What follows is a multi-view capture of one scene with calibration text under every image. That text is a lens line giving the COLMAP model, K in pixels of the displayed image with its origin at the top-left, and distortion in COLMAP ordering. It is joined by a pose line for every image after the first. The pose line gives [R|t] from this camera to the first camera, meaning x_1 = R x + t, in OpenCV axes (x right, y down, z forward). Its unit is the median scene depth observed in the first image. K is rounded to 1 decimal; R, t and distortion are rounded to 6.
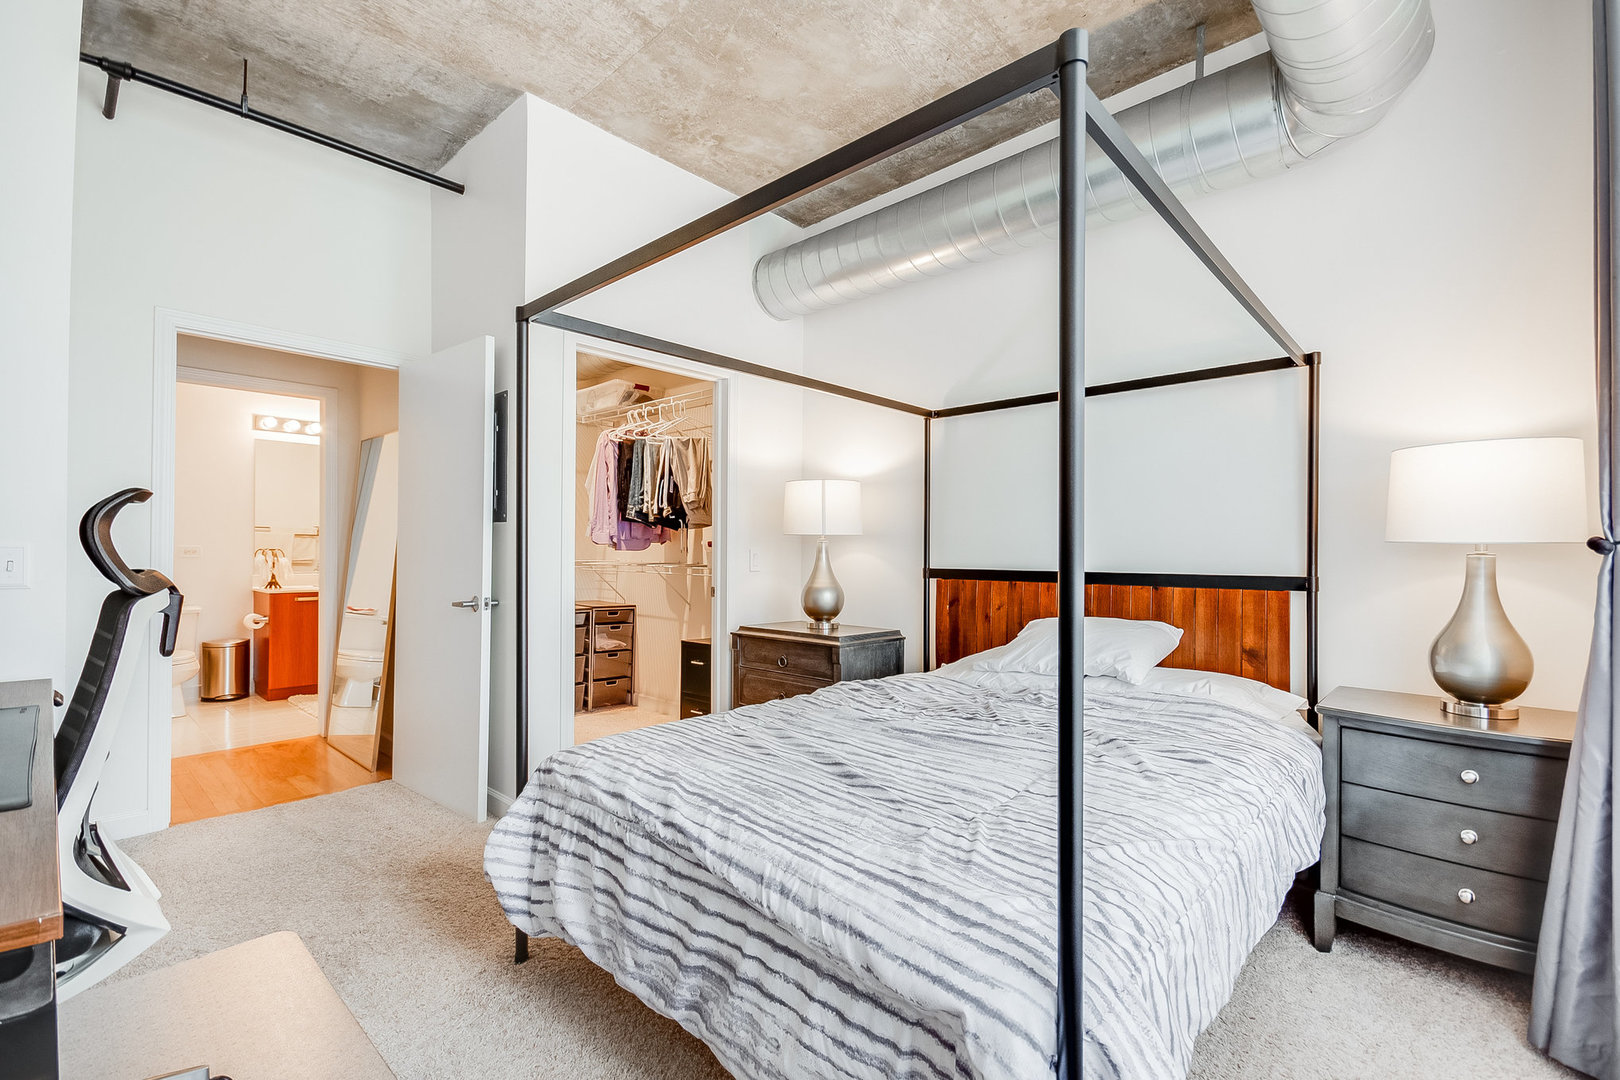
lens RADIAL K [[701.5, 0, 800.4], [0, 701.5, 543.0], [0, 0, 1]] dist [-0.004780, -0.000164]
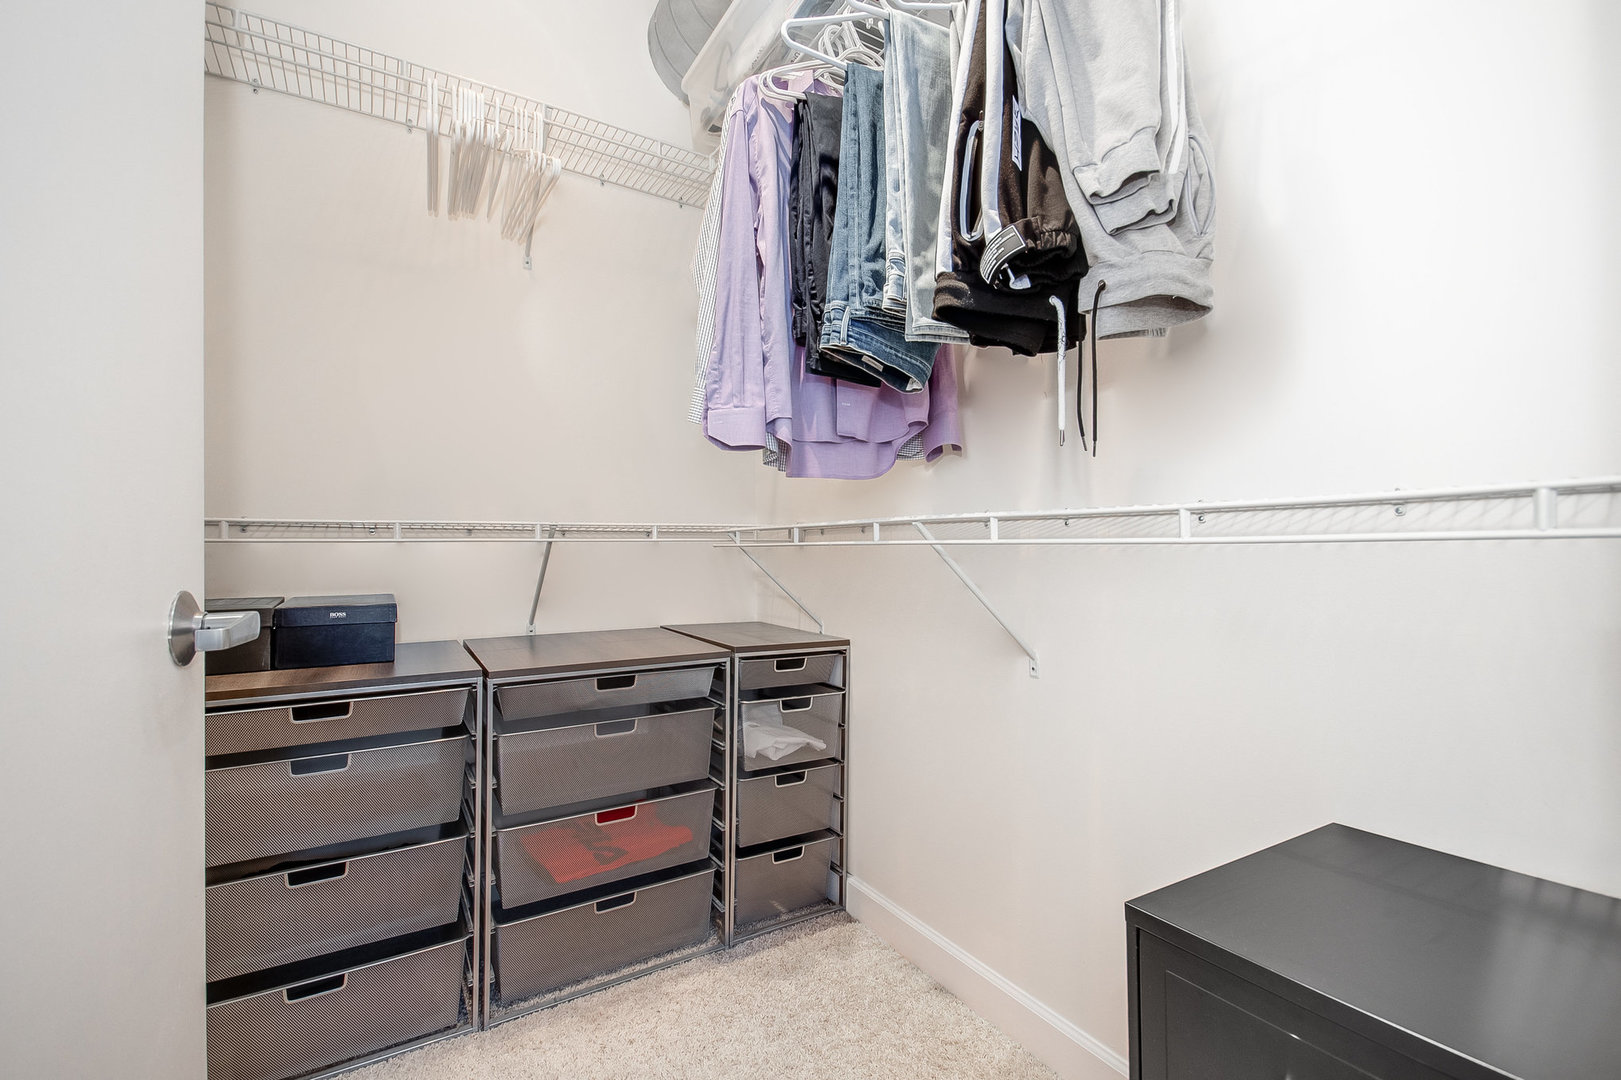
lens RADIAL K [[713.8, 0, 808.7], [0, 713.8, 540.0], [0, 0, 1]] dist [-0.000061, -0.000071]
pose [[0.964395, -0.011661, -0.264210, -0.164718], [0.013593, 0.999893, 0.005486, 0.035708], [0.264118, -0.008882, 0.964449, 0.668250]]
